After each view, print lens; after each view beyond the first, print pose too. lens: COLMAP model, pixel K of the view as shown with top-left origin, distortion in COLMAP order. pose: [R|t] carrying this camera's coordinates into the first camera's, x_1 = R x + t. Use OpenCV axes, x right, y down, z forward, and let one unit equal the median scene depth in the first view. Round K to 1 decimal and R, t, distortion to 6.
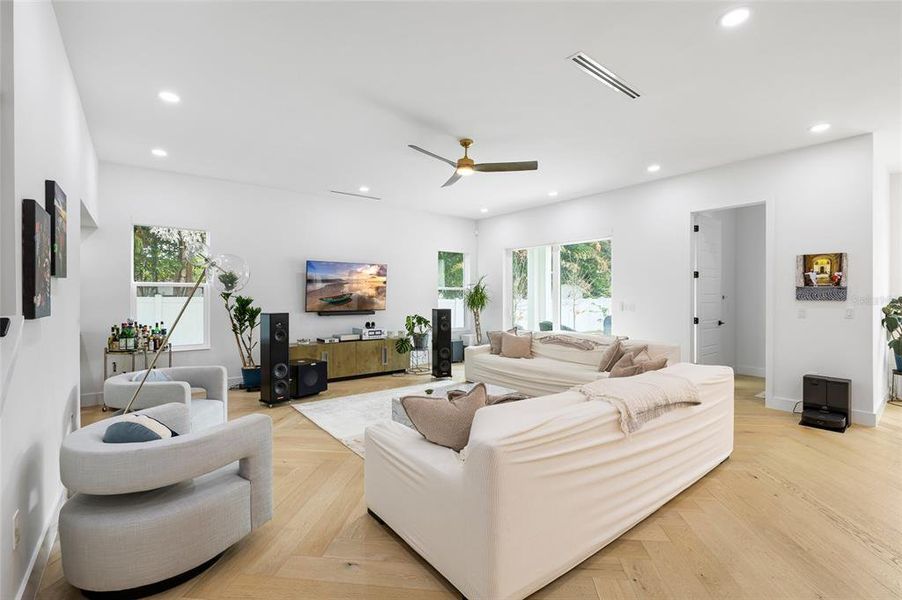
lens RADIAL K [[404.3, 0, 462.1], [0, 404.3, 300.3], [0, 0, 1]] dist [-0.000869, 0.000369]
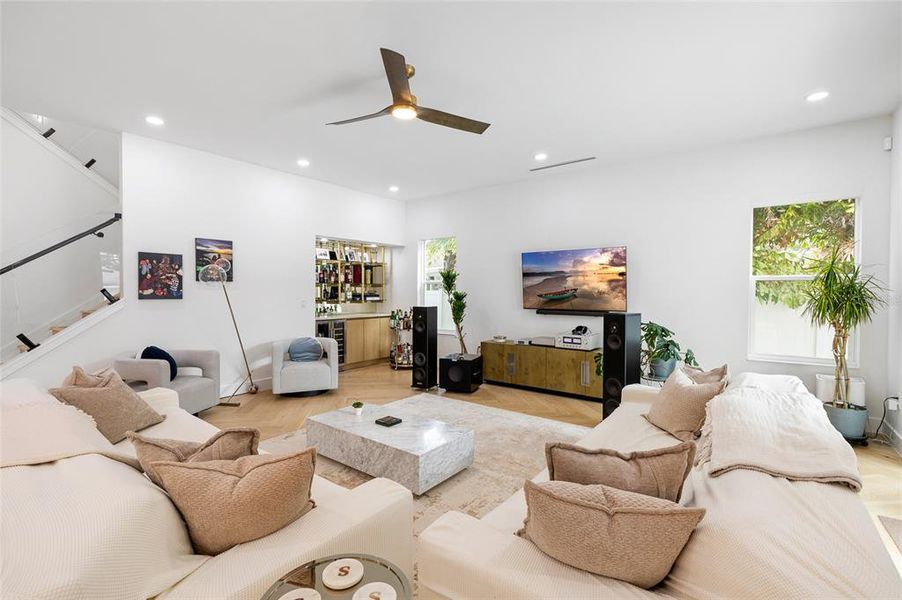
lens RADIAL K [[408.0, 0, 451.0], [0, 408.0, 300.0], [0, 0, 1]] dist [0.001644, 0.000378]
pose [[0.224194, 0.021391, -0.974310, 0.562414], [-0.015338, 0.999713, 0.018419, -0.007010], [0.974424, 0.010815, 0.224457, 0.716979]]
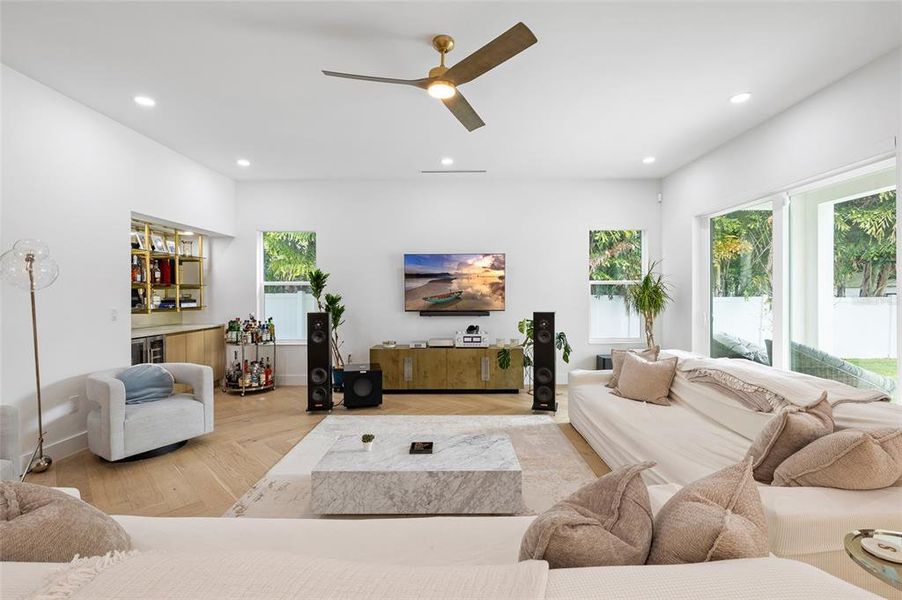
lens RADIAL K [[409.6, 0, 468.6], [0, 409.6, 296.9], [0, 0, 1]] dist [-0.002512, 0.000048]
pose [[0.773007, 0.001873, -0.634394, 0.347427], [-0.003228, 0.999994, -0.000981, -0.003385], [0.634389, 0.002806, 0.773009, 0.433811]]
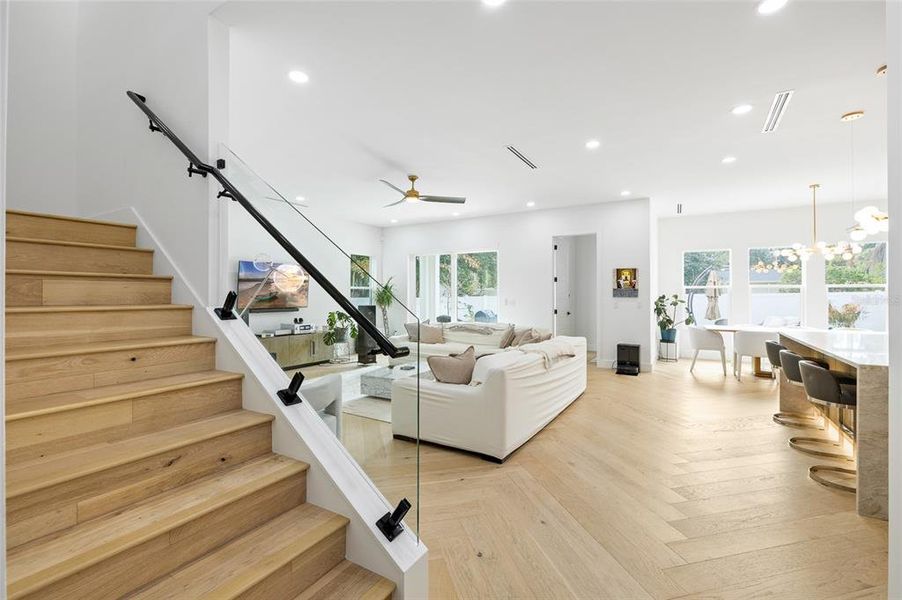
lens RADIAL K [[409.6, 0, 468.6], [0, 409.6, 296.9], [0, 0, 1]] dist [-0.002512, 0.000048]
pose [[0.929939, -0.001730, 0.367711, -0.249318], [0.003485, 0.999985, -0.004108, 0.003150], [-0.367698, 0.005102, 0.929931, -0.244522]]
